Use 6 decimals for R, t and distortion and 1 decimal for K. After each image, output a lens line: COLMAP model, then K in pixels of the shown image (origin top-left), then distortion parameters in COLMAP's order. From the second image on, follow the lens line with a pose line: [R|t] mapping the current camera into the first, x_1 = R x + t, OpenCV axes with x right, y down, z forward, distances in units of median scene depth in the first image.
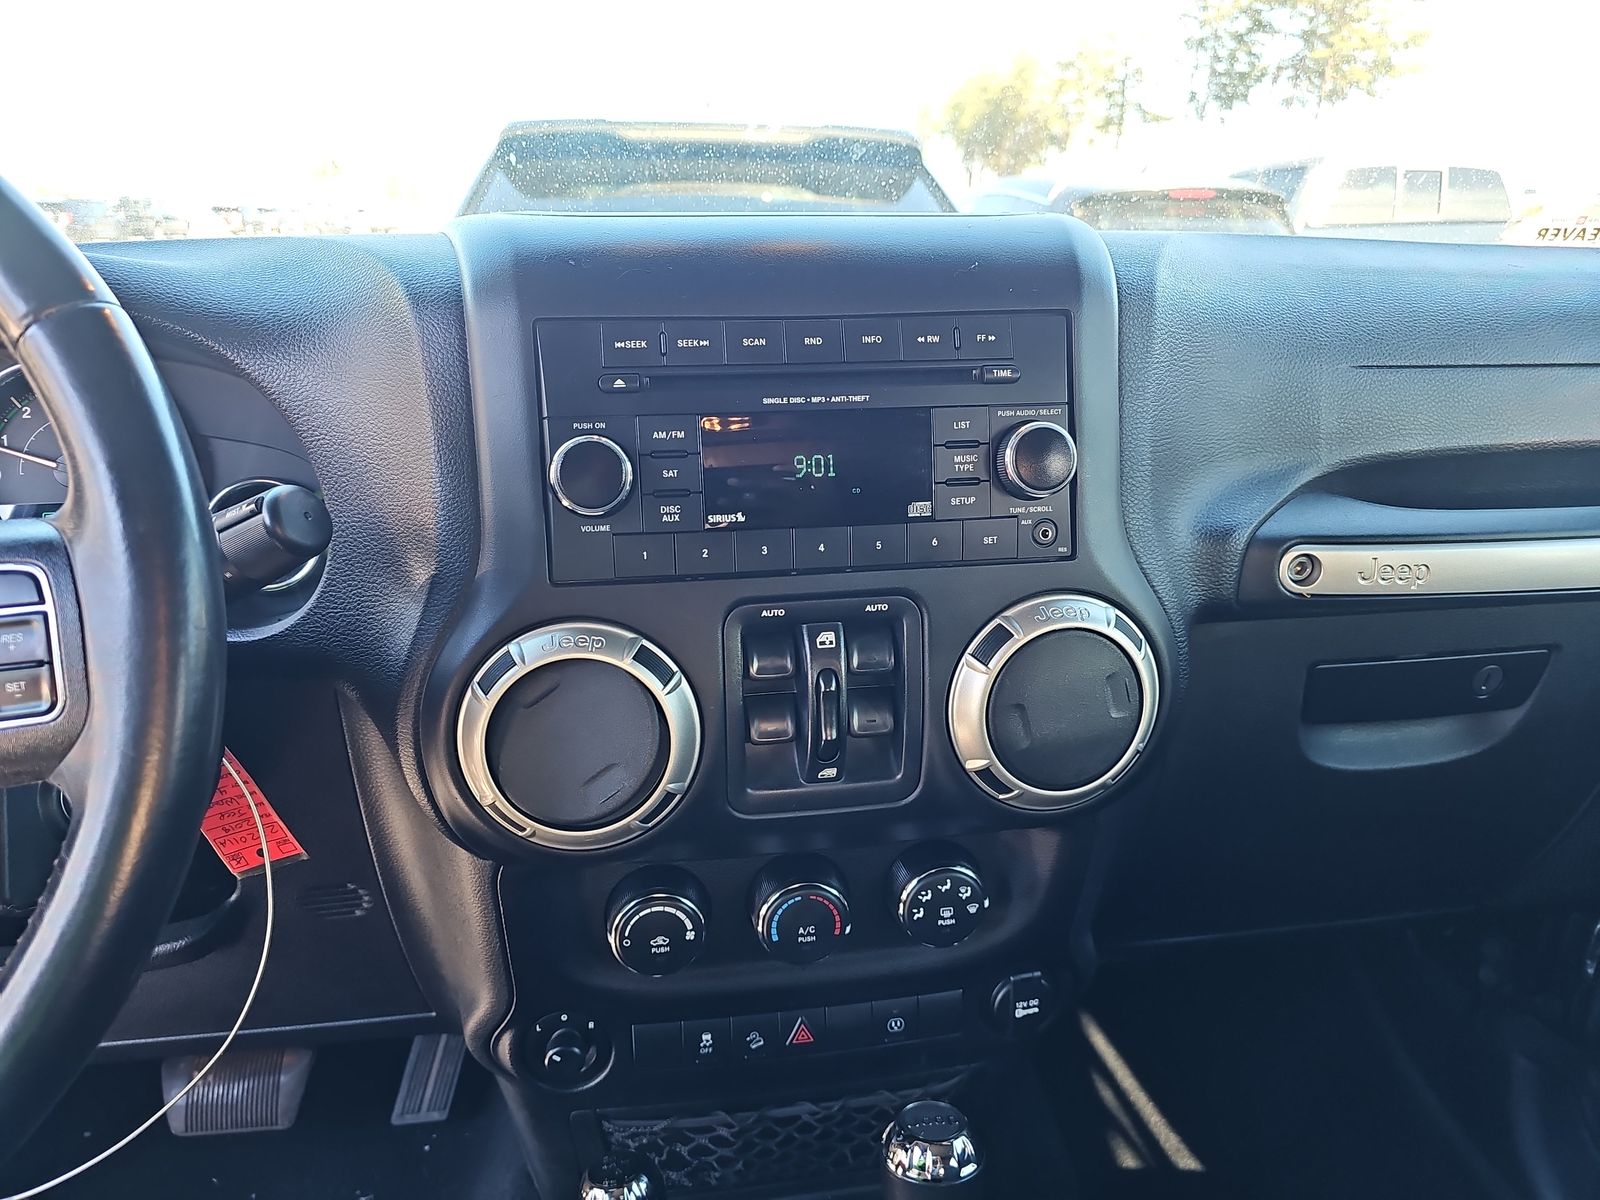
lens RADIAL K [[1165.6, 0, 794.3], [0, 1165.6, 579.3], [0, 0, 1]] dist [0.050813, -0.070217]
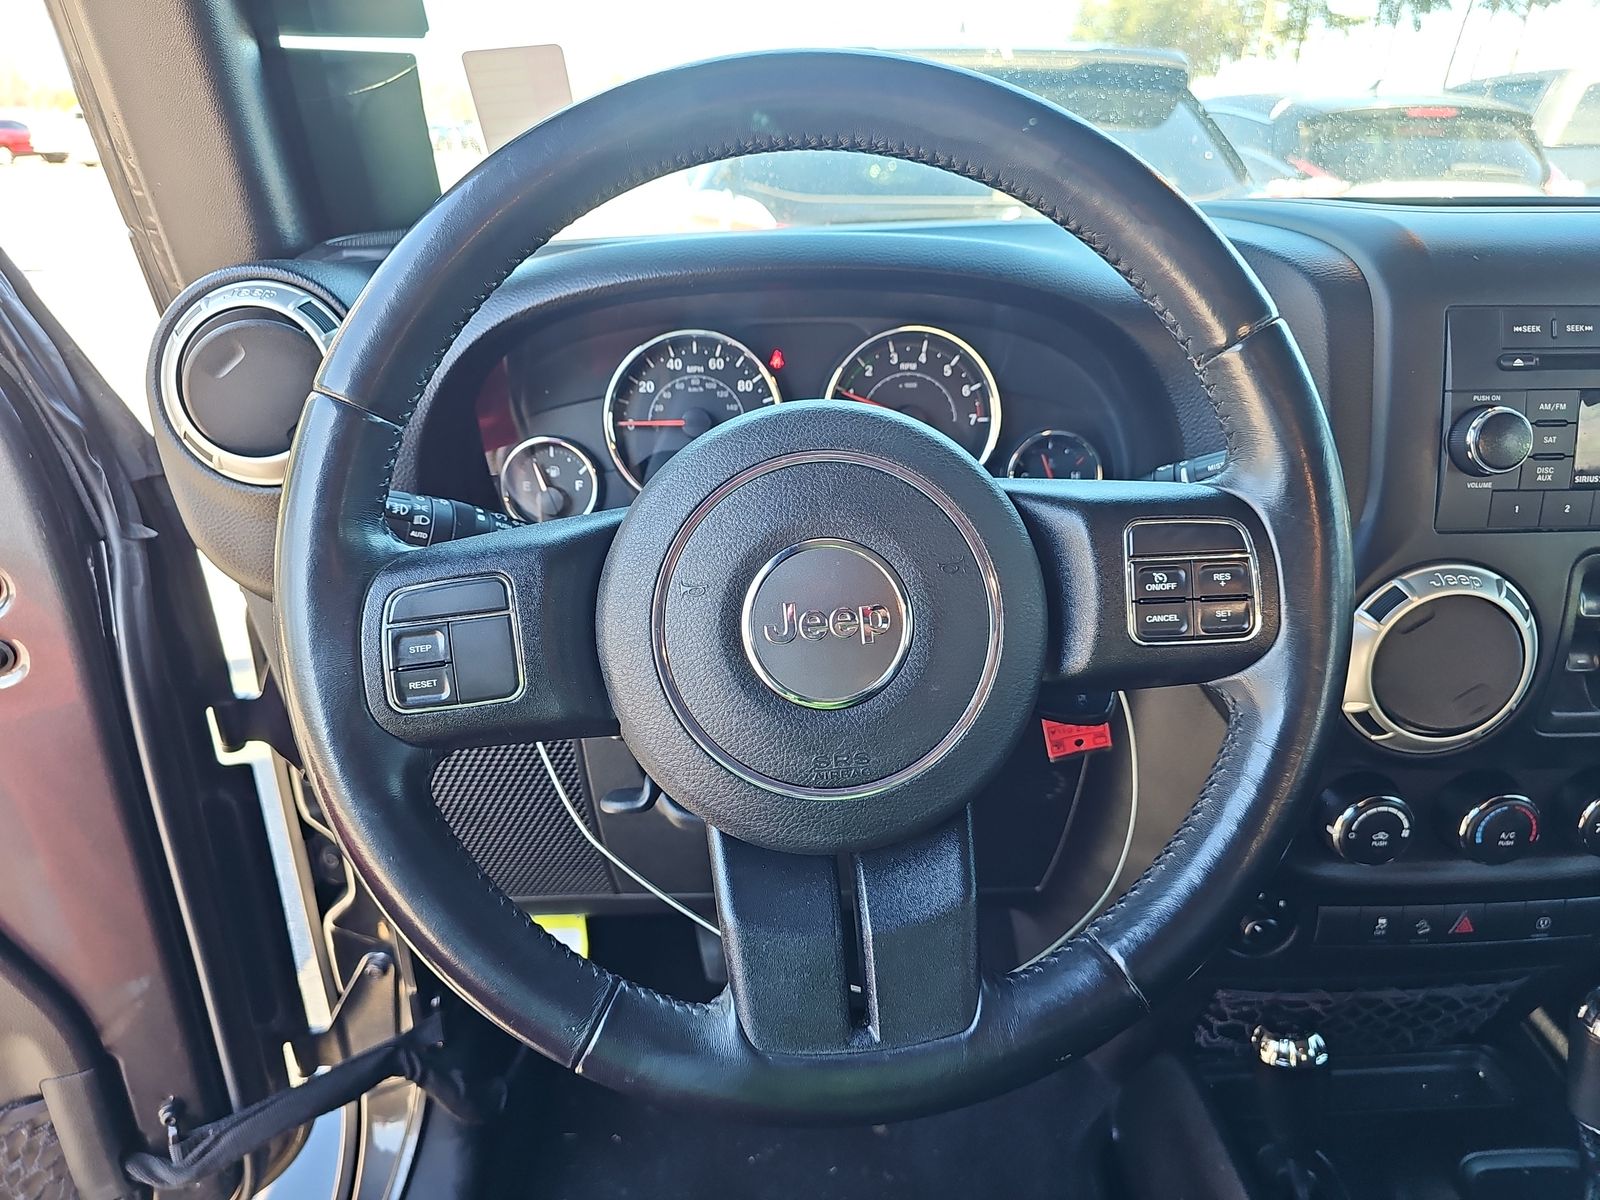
lens RADIAL K [[1165.6, 0, 794.3], [0, 1165.6, 579.3], [0, 0, 1]] dist [0.050813, -0.070217]
pose [[0.992615, 0.039350, -0.114744, -0.559279], [-0.031954, 0.997334, 0.065601, -0.003581], [0.117019, -0.061450, 0.991227, -0.207107]]
